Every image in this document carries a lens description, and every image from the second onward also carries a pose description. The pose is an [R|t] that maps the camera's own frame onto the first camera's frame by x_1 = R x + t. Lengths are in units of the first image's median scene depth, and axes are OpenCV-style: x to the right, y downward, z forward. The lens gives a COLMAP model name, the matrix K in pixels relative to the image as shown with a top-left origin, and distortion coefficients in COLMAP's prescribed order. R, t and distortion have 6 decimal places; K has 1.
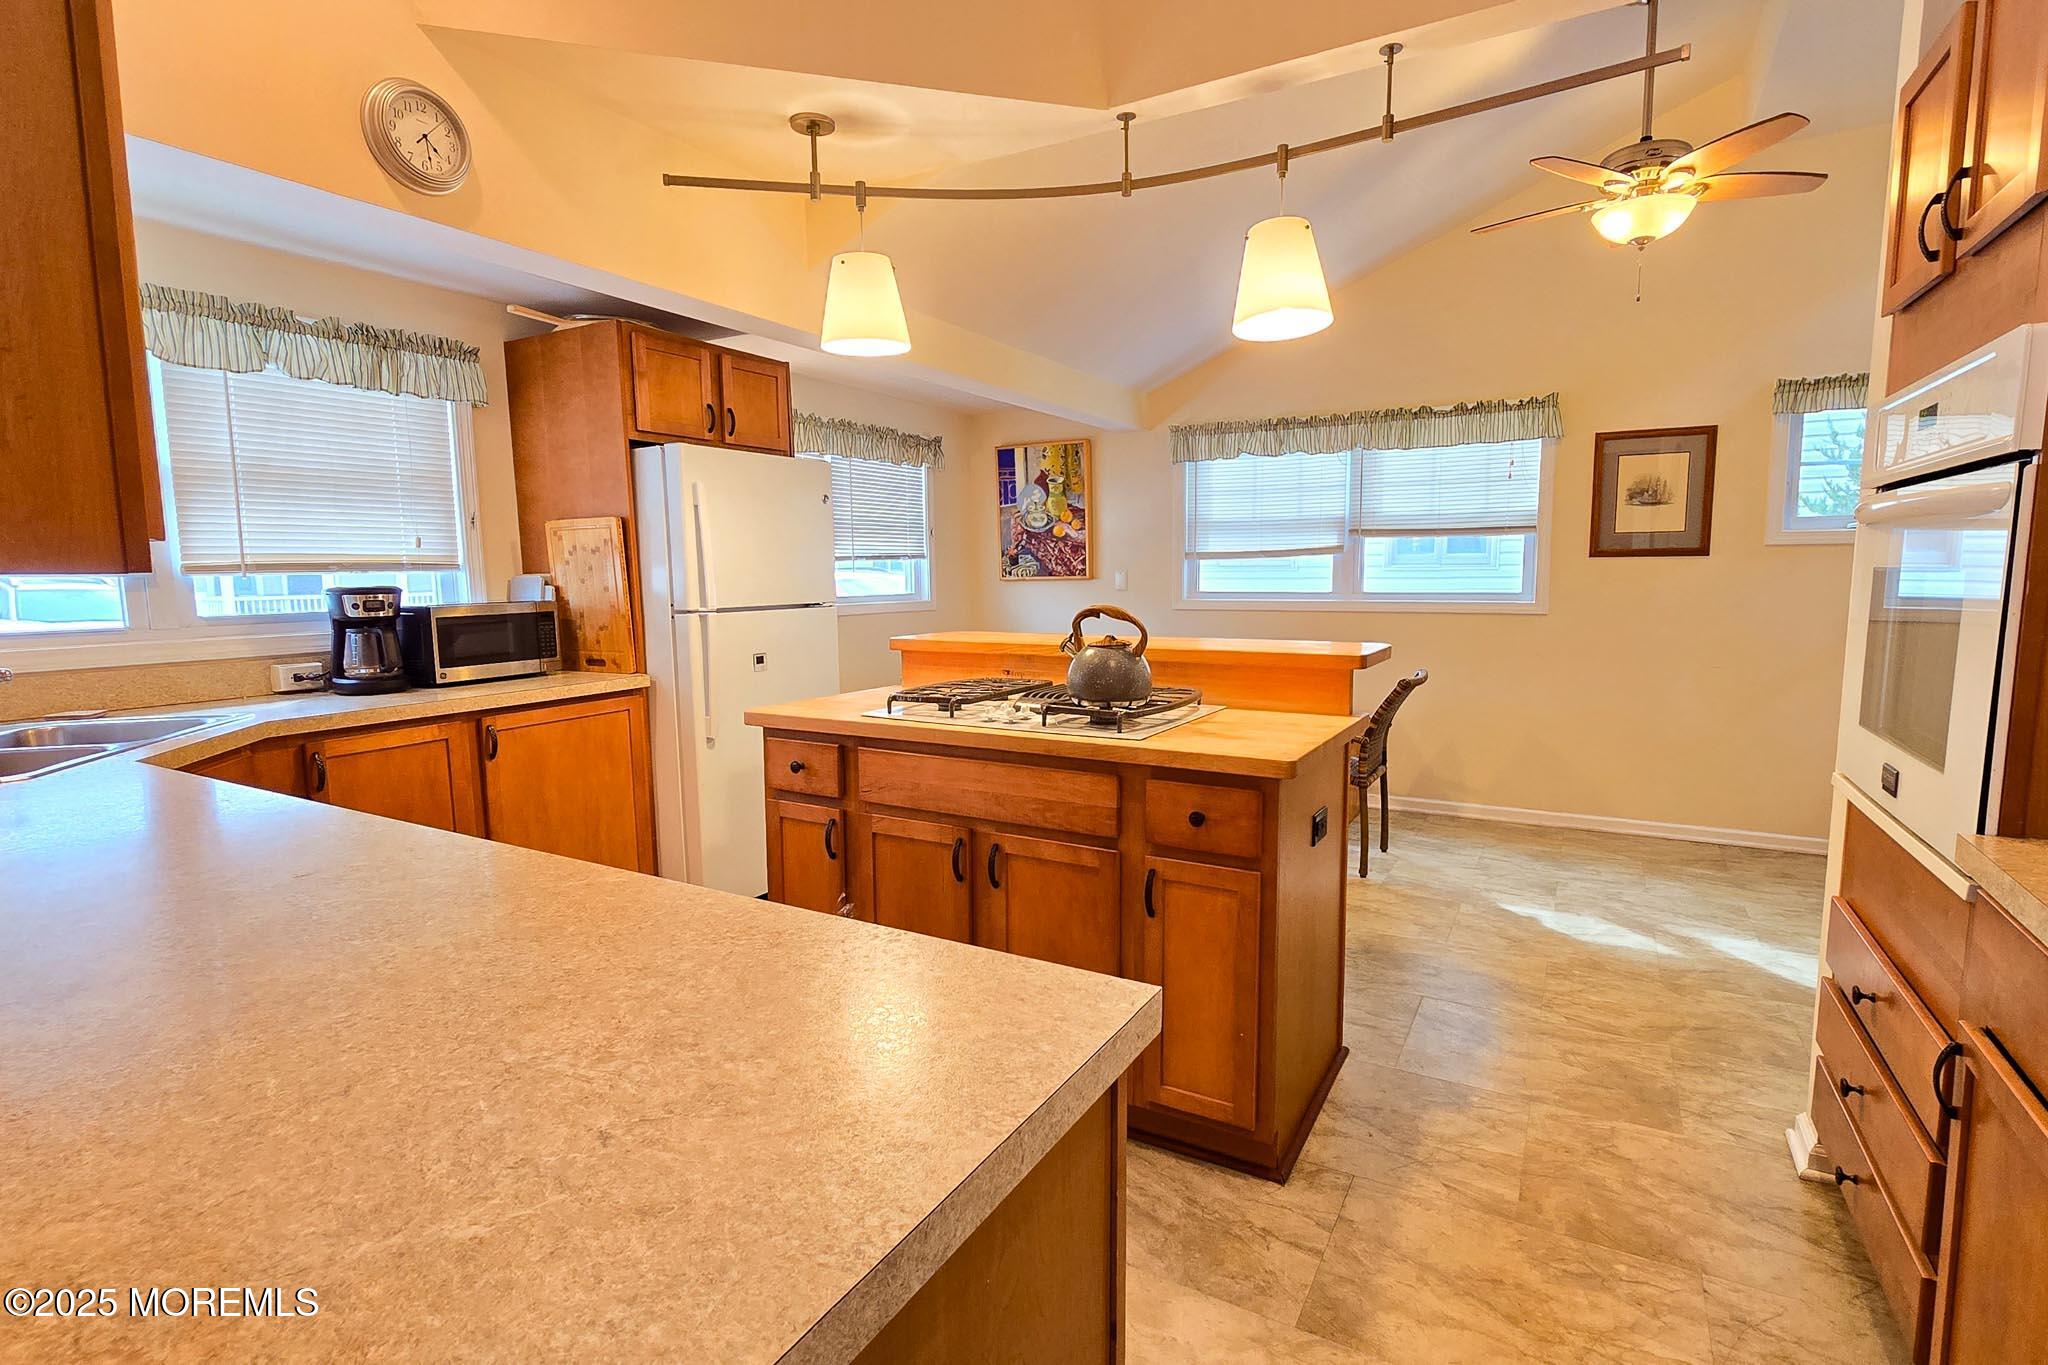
lens RADIAL K [[991.3, 0, 1038.2], [0, 991.3, 687.4], [0, 0, 1]] dist [0.002339, -0.003390]
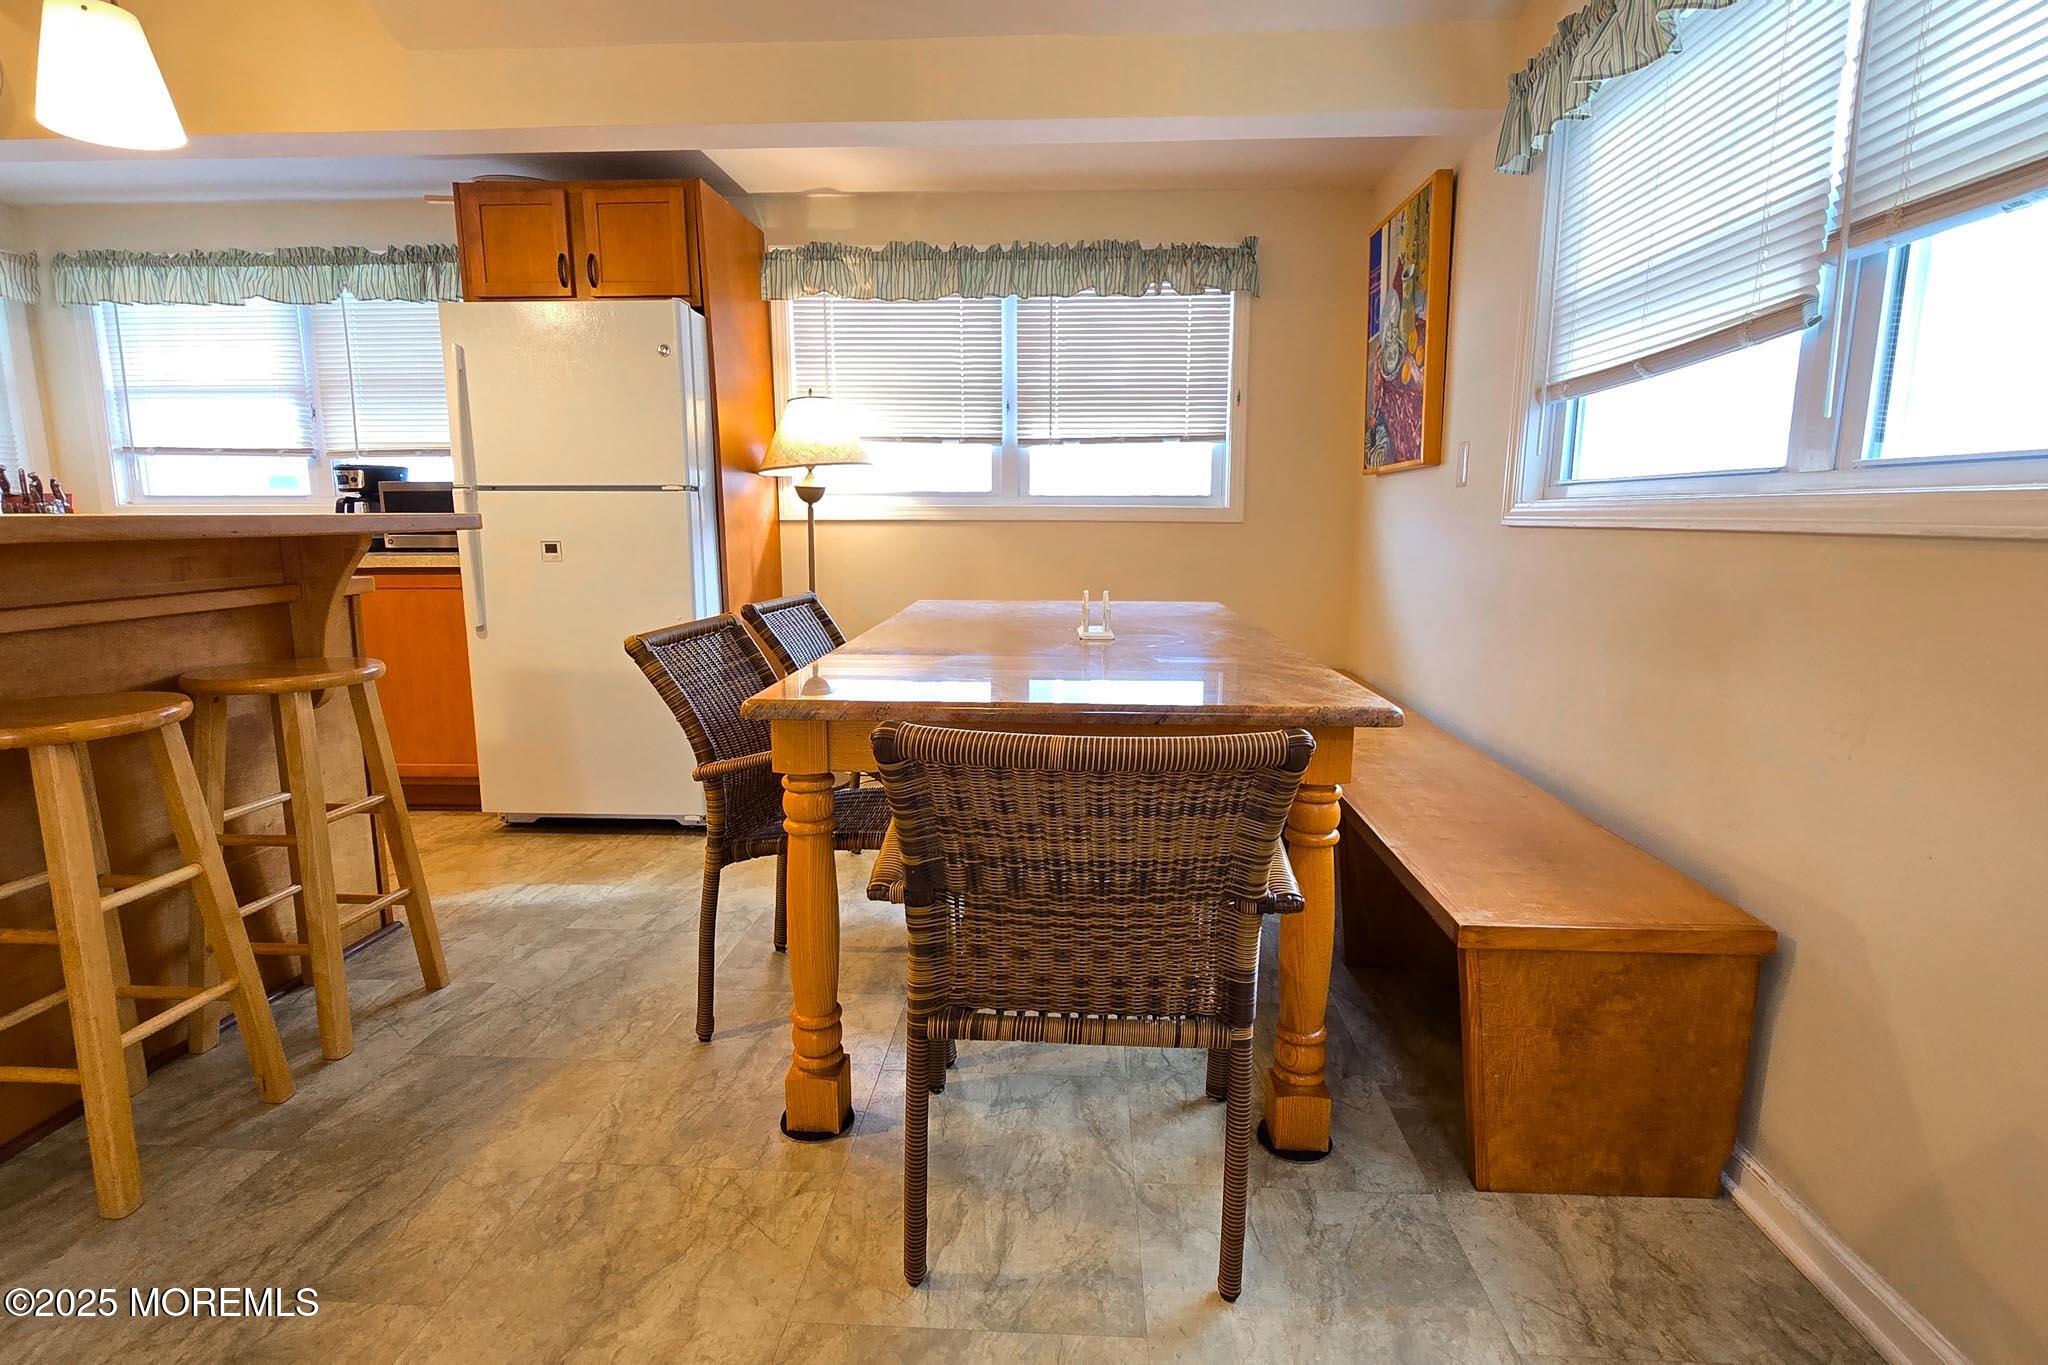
lens RADIAL K [[991.3, 0, 1029.2], [0, 991.3, 675.5], [0, 0, 1]] dist [0.002339, -0.003390]
pose [[0.451345, 0.151845, -0.879335, 0.396232], [-0.112249, 0.987250, 0.112865, -0.036389], [0.885262, 0.047763, 0.462634, 0.568437]]
